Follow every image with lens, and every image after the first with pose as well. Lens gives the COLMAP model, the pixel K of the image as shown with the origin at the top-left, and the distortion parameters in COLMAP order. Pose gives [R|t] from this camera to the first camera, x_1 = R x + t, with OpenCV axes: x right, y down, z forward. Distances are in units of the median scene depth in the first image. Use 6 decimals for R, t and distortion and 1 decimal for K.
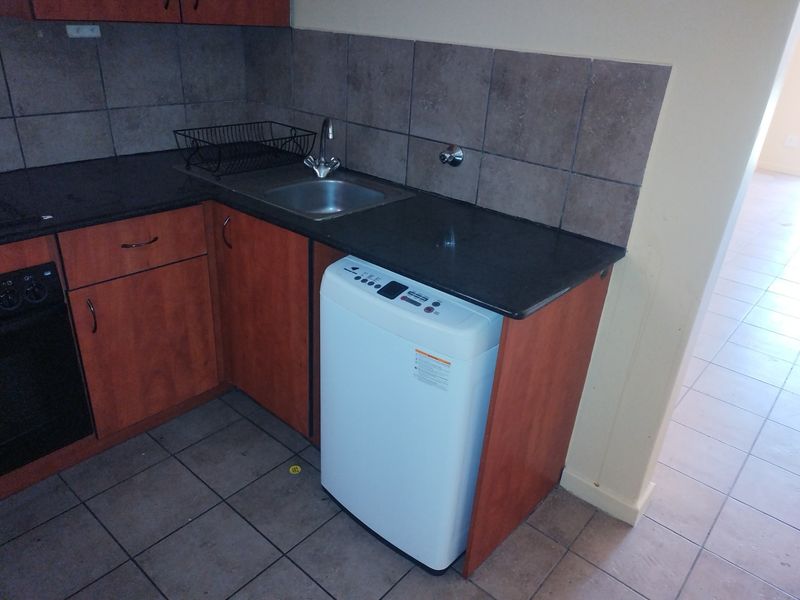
lens RADIAL K [[591.9, 0, 395.7], [0, 591.9, 298.6], [0, 0, 1]] dist [0.036212, -0.020222]
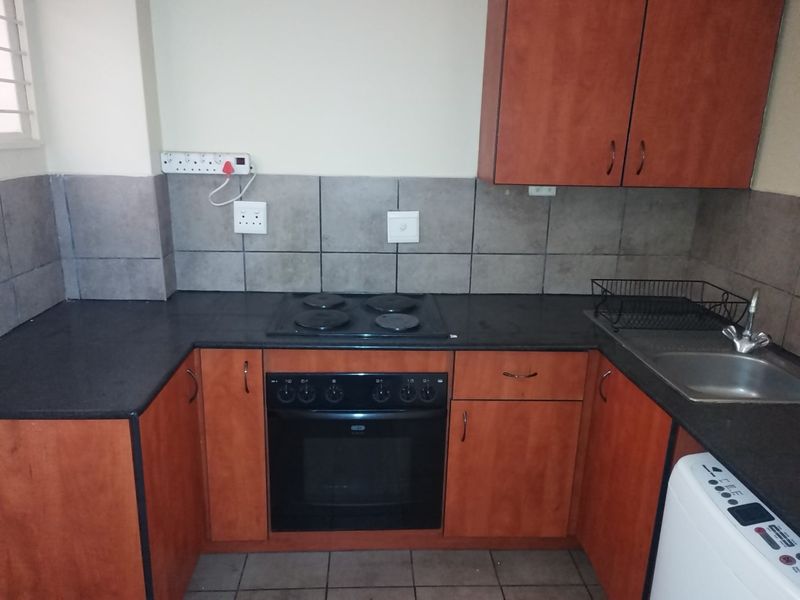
lens RADIAL K [[591.9, 0, 395.5], [0, 591.9, 296.2], [0, 0, 1]] dist [0.036212, -0.020222]
pose [[0.690327, 0.153125, -0.707107, 0.141065], [-0.302579, 0.948873, -0.089920, -0.056117], [0.657186, 0.276030, 0.701366, 0.044620]]
